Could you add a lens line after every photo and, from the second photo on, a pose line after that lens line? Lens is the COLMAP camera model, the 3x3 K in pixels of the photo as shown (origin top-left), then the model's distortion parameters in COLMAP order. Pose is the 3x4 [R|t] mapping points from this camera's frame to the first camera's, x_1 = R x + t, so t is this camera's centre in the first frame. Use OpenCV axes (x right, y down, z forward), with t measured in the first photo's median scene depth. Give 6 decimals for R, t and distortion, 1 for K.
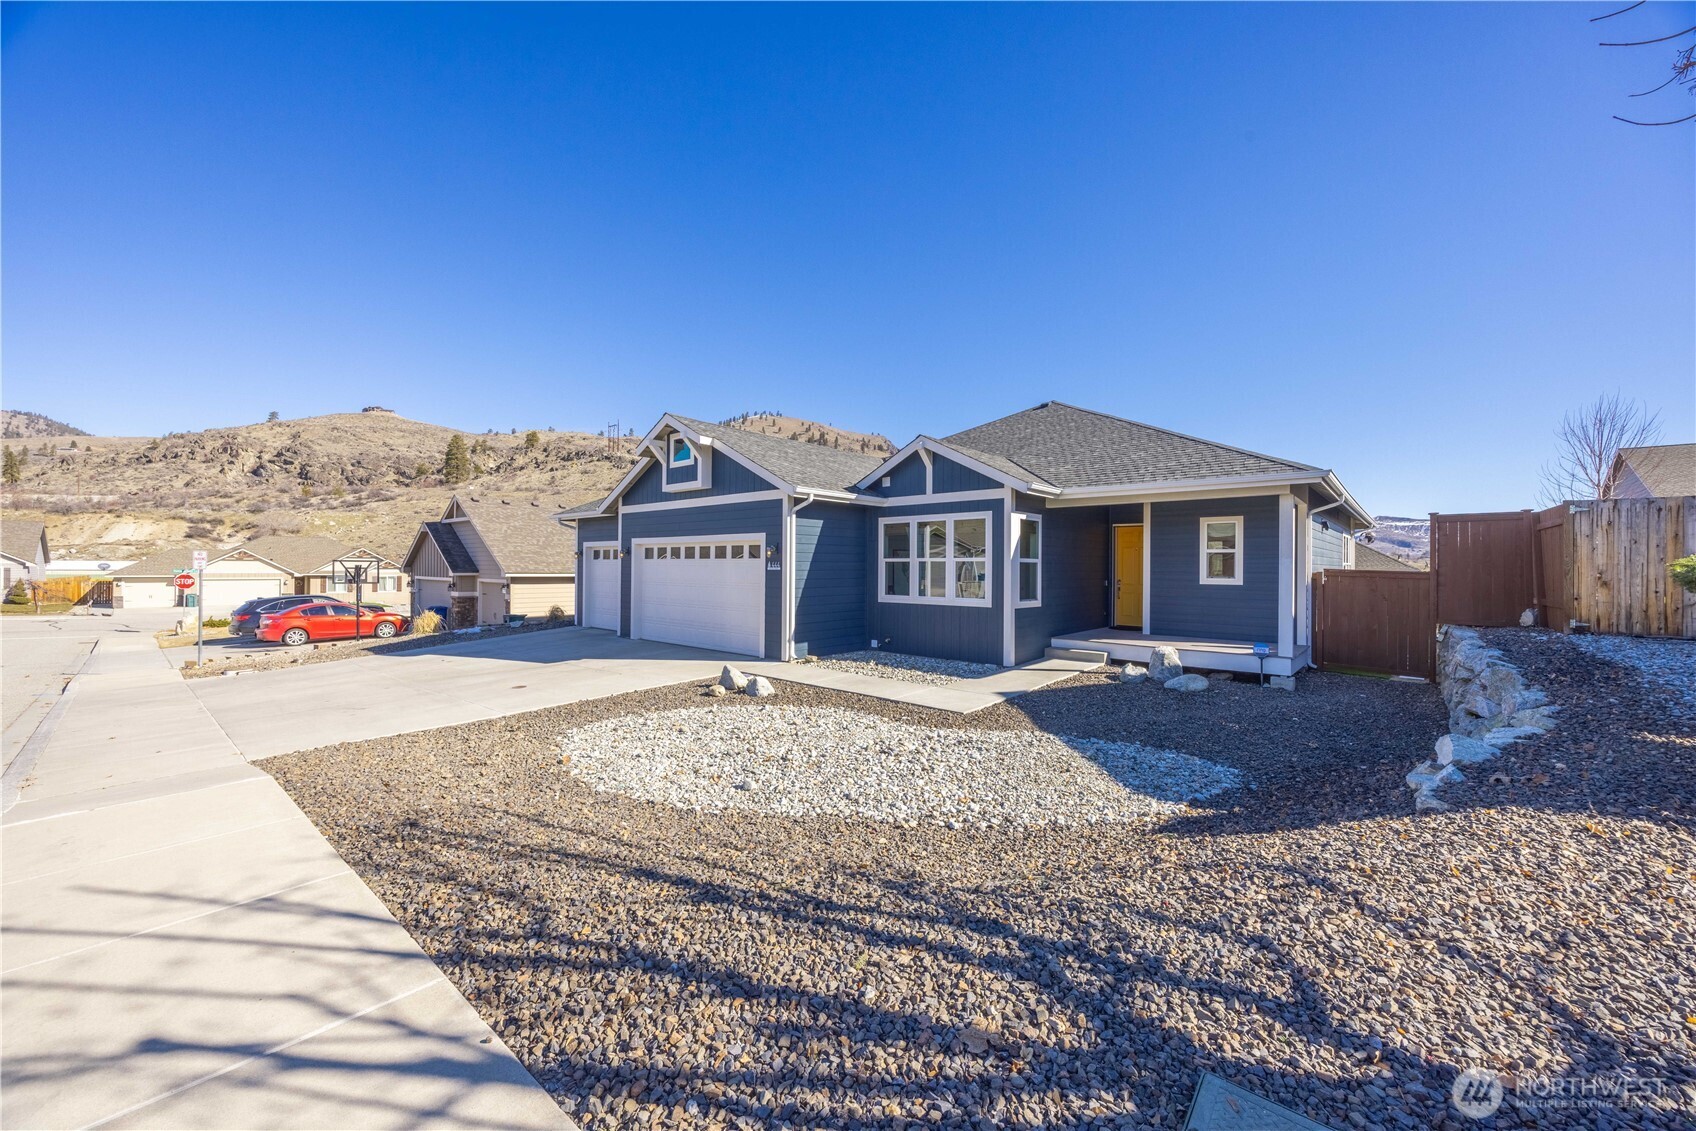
lens RADIAL K [[647.4, 0, 835.7], [0, 647.4, 565.9], [0, 0, 1]] dist [-0.002282, -0.000131]
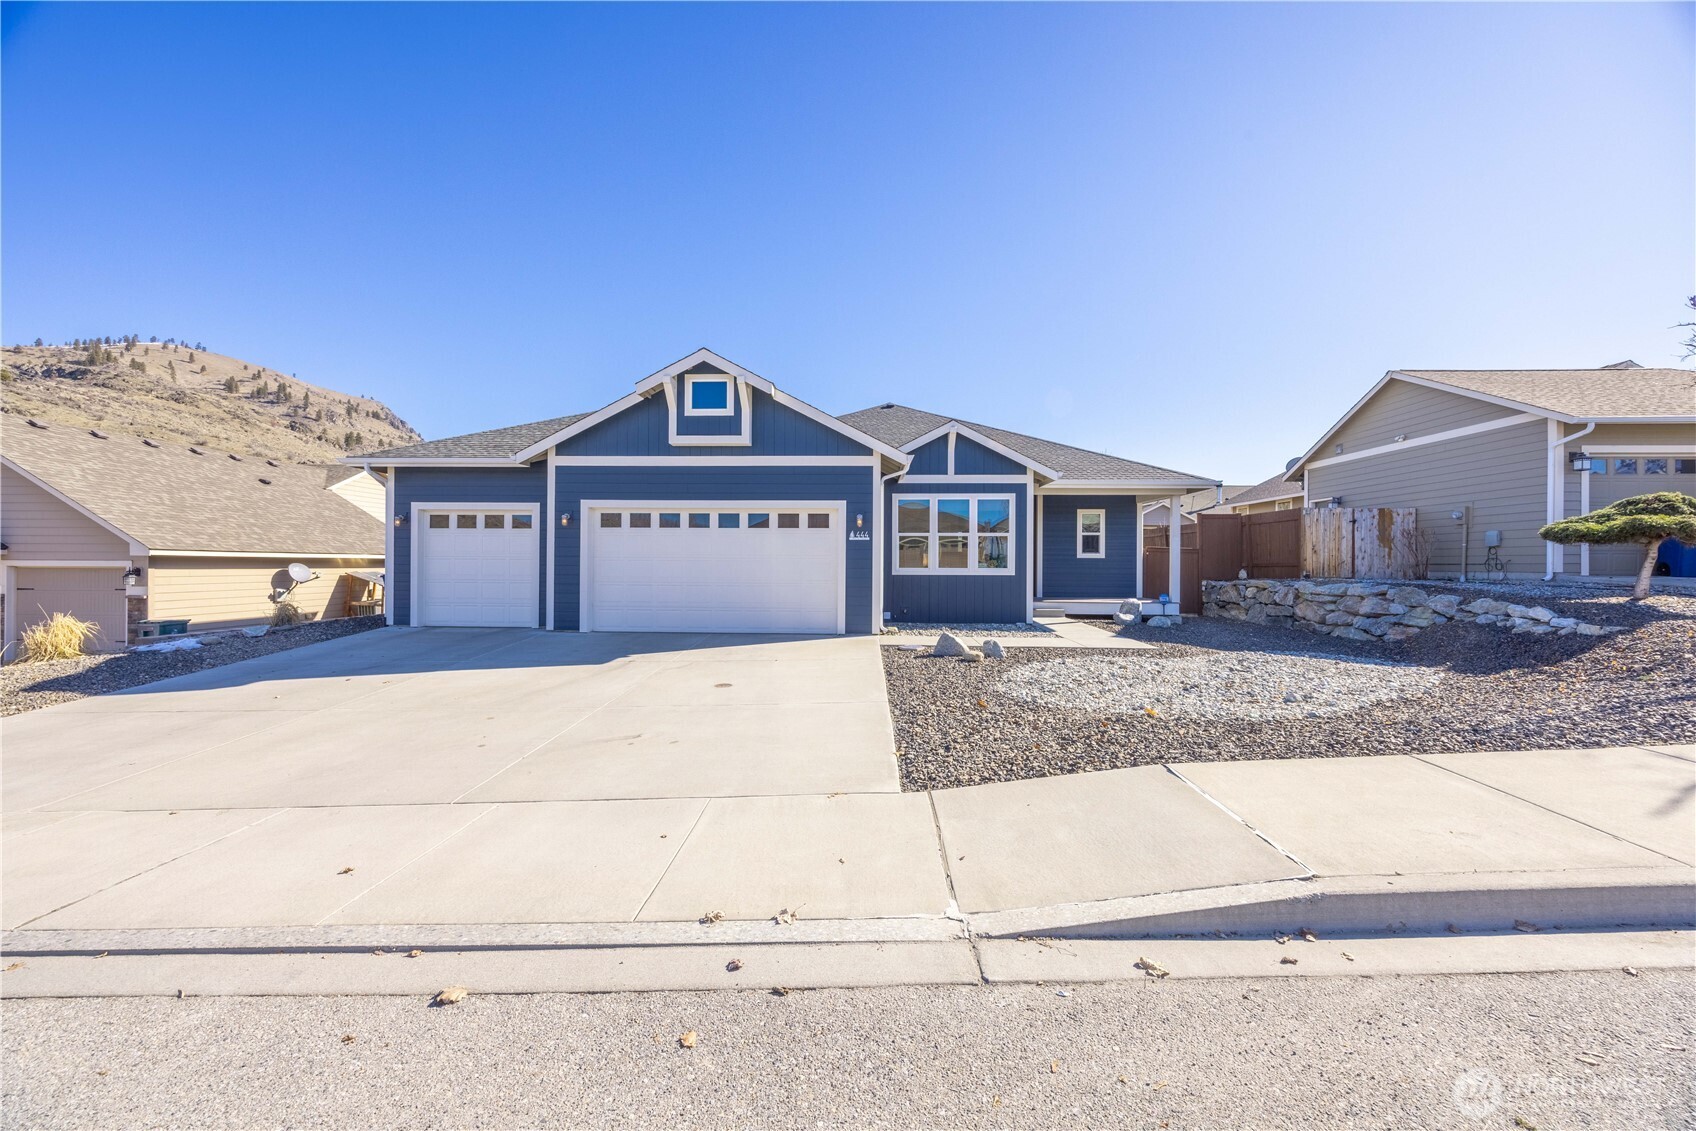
lens RADIAL K [[647.4, 0, 835.7], [0, 647.4, 565.9], [0, 0, 1]] dist [-0.002282, -0.000131]
pose [[0.764314, -0.003623, 0.644834, -0.686067], [-0.000966, 0.999977, 0.006764, 0.035135], [-0.644844, -0.005793, 0.764293, 0.273731]]
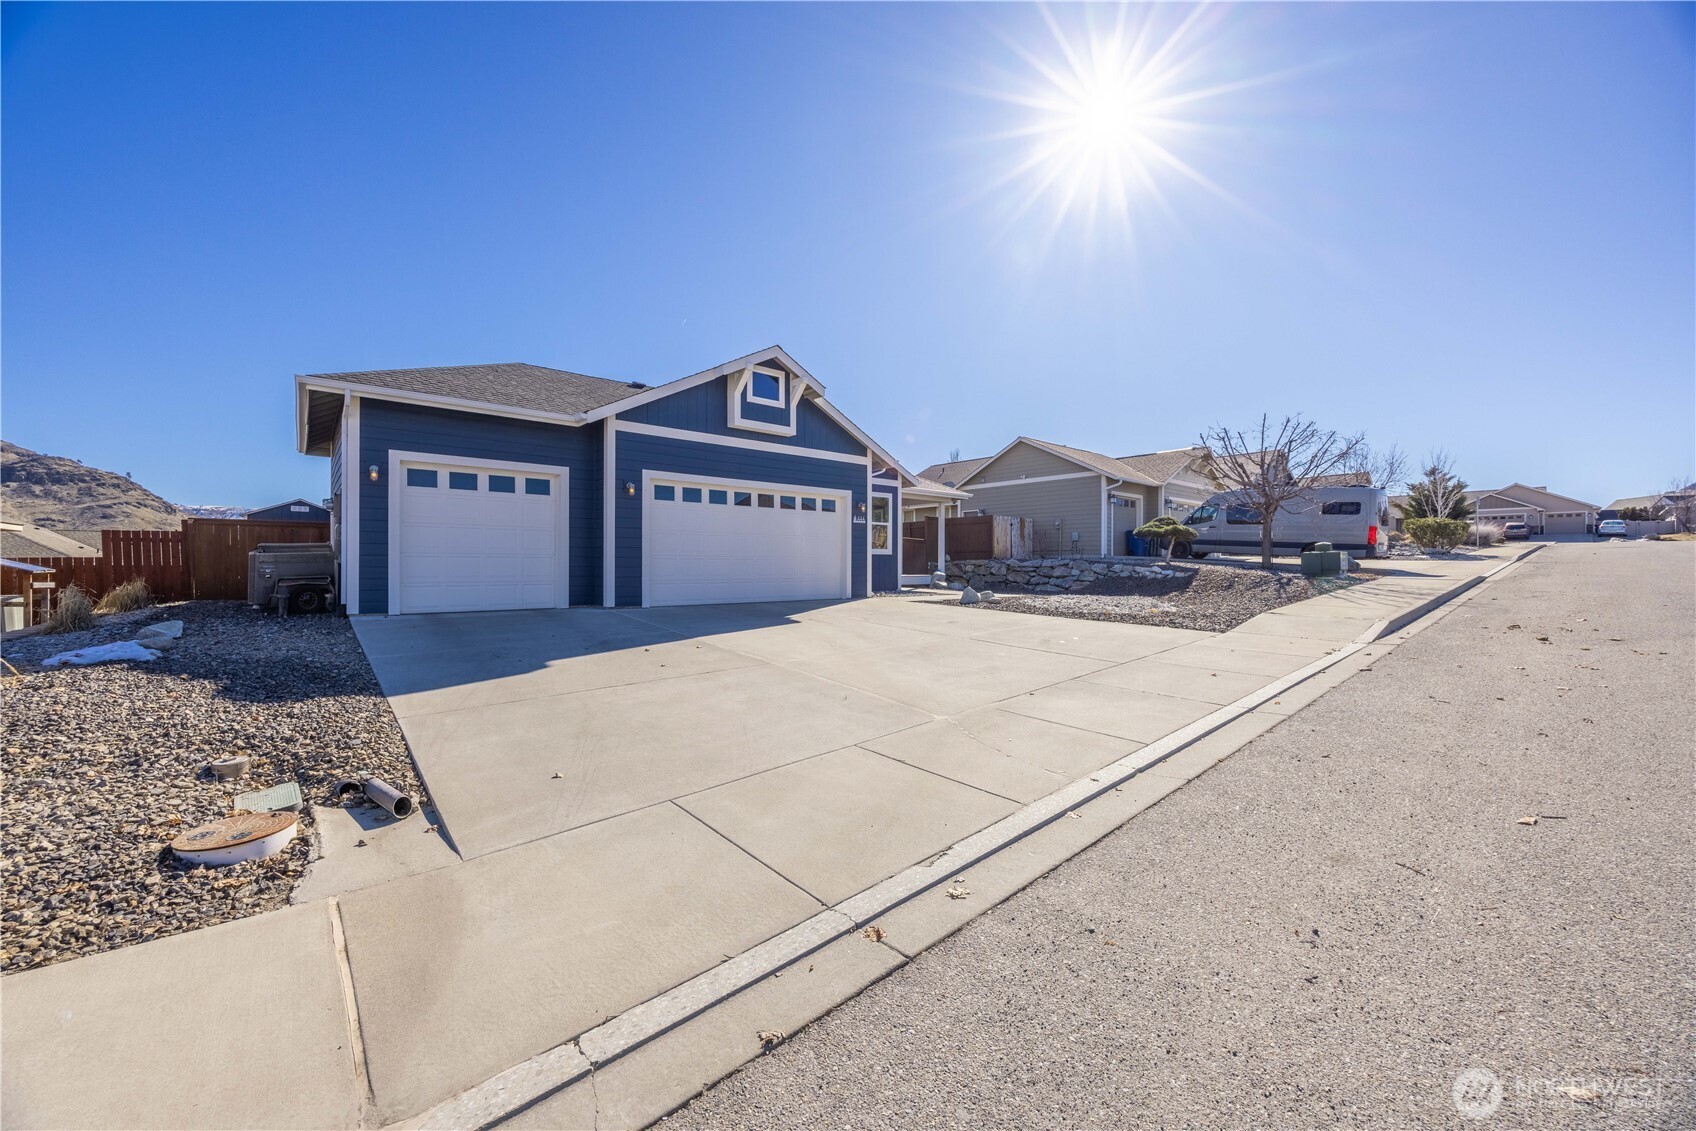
lens RADIAL K [[655.3, 0, 844.0], [0, 655.3, 567.3], [0, 0, 1]] dist [0.000244, 0.000345]
pose [[0.120659, -0.007991, 0.992662, -1.213582], [-0.000897, 0.999966, 0.008158, 0.072963], [-0.992694, -0.001875, 0.120648, 0.819987]]
